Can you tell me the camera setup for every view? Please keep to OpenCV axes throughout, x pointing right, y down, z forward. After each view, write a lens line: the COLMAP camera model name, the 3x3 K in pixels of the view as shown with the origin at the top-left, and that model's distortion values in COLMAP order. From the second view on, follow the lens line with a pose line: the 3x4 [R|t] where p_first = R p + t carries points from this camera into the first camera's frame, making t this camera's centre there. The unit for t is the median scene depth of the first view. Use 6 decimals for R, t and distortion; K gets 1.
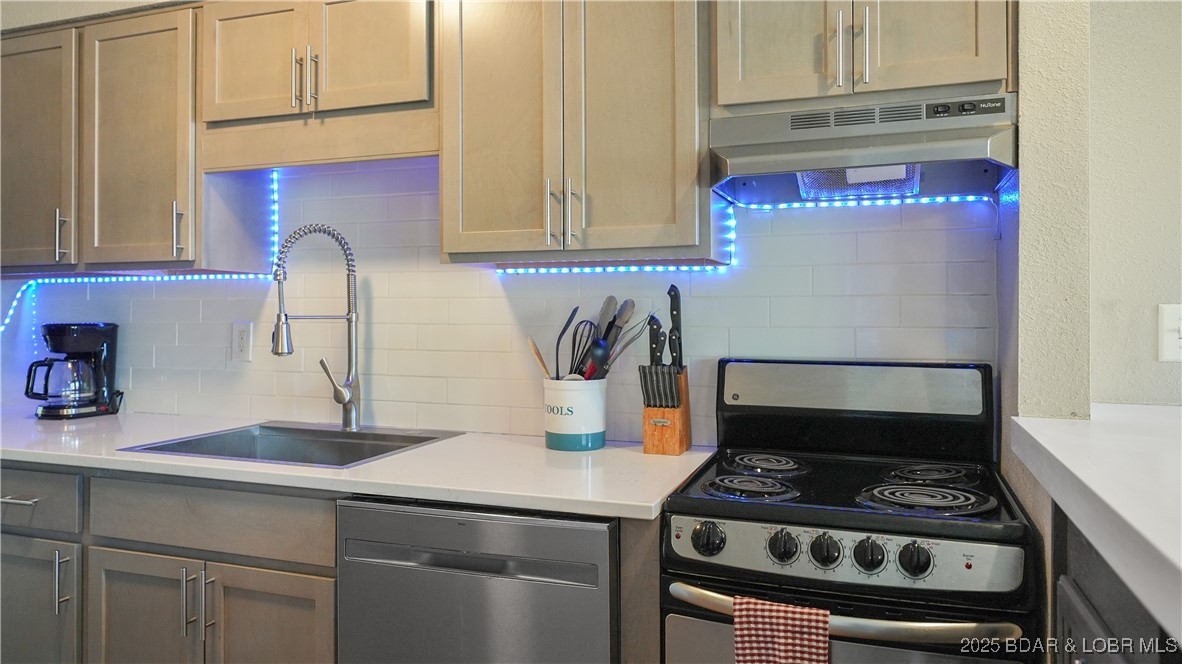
lens RADIAL K [[809.2, 0, 591.5], [0, 809.2, 297.0], [0, 0, 1]] dist [0.003094, 0.001838]
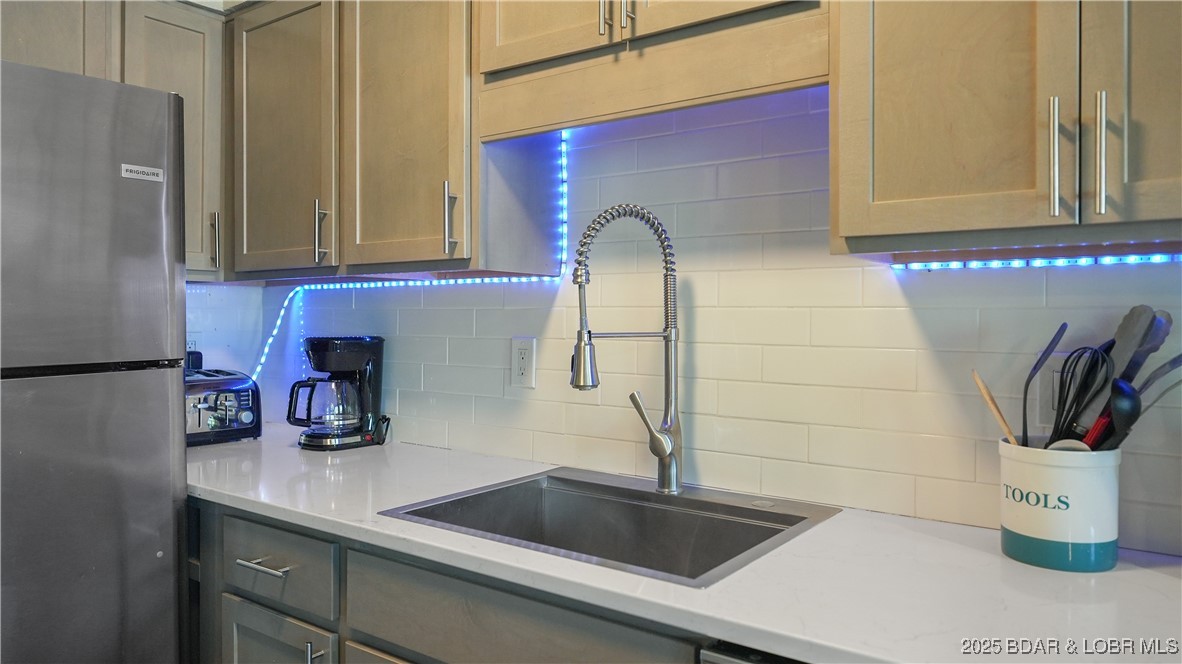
lens RADIAL K [[809.2, 0, 591.5], [0, 809.2, 297.0], [0, 0, 1]] dist [0.003094, 0.001838]
pose [[0.958908, -0.004571, -0.283679, -0.169299], [0.003816, 0.999988, -0.003214, -0.006389], [0.283690, 0.001999, 0.958914, 0.310886]]
